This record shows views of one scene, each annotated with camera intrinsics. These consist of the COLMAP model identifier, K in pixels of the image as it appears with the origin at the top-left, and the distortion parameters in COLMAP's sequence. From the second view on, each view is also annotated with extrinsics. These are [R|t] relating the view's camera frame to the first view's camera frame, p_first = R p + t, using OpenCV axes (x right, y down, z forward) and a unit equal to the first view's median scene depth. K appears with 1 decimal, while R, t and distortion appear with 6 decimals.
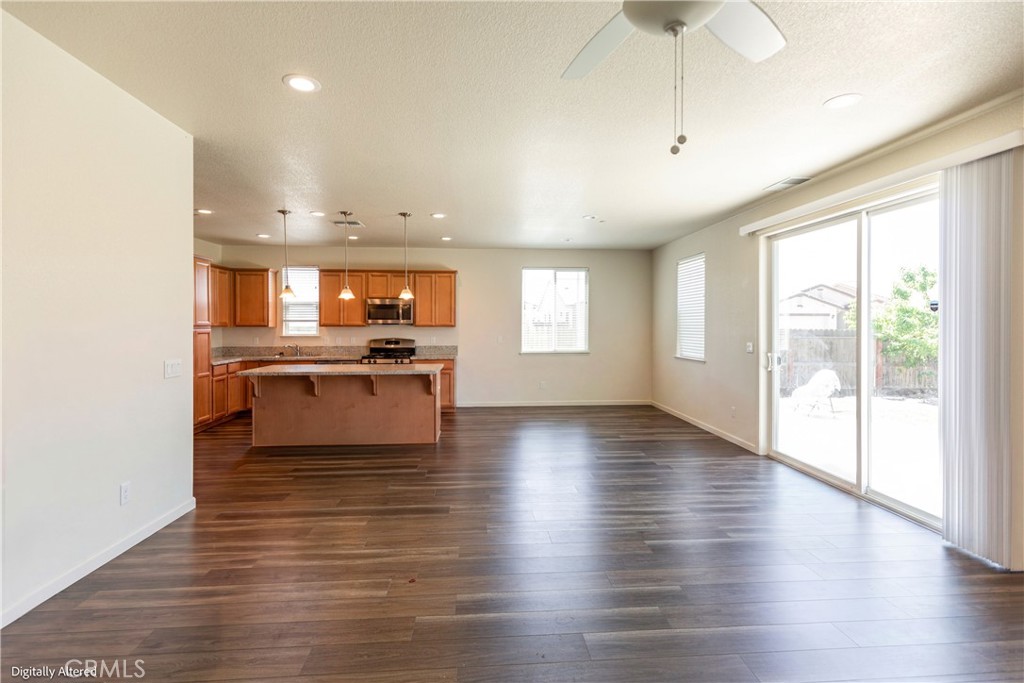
lens RADIAL K [[467.7, 0, 511.5], [0, 467.7, 323.7], [0, 0, 1]] dist [0.005563, 0.000623]
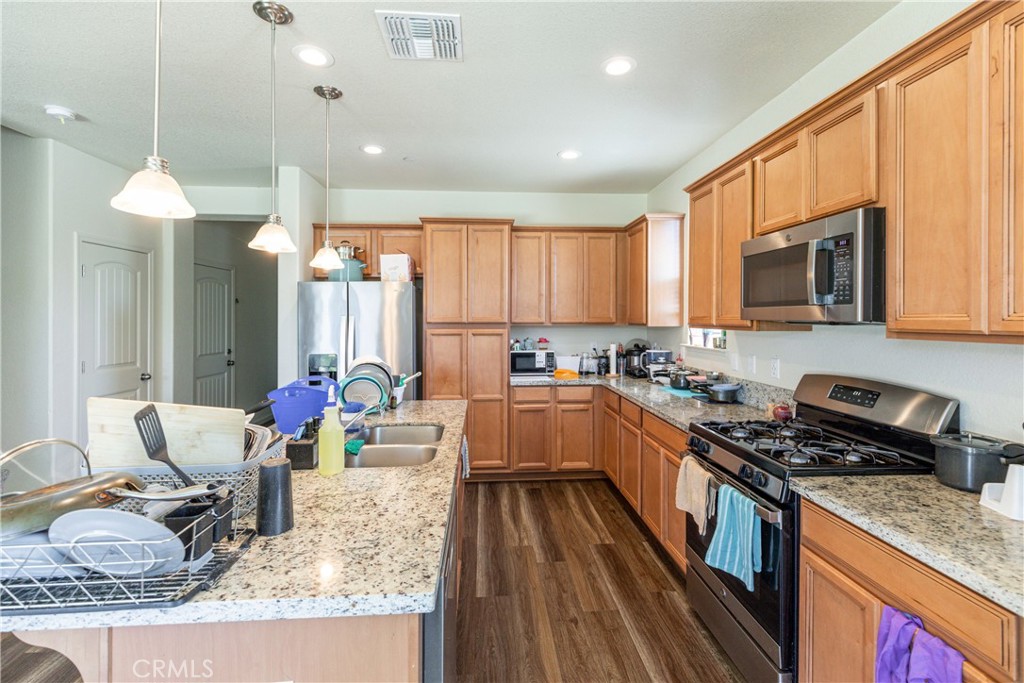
lens RADIAL K [[467.7, 0, 516.6], [0, 467.7, 317.4], [0, 0, 1]] dist [0.005563, 0.000623]
pose [[-0.007334, -0.004454, -0.999963, 0.003072], [-0.003922, 0.999983, -0.004425, -0.000458], [0.999965, 0.003889, -0.007351, 0.838851]]
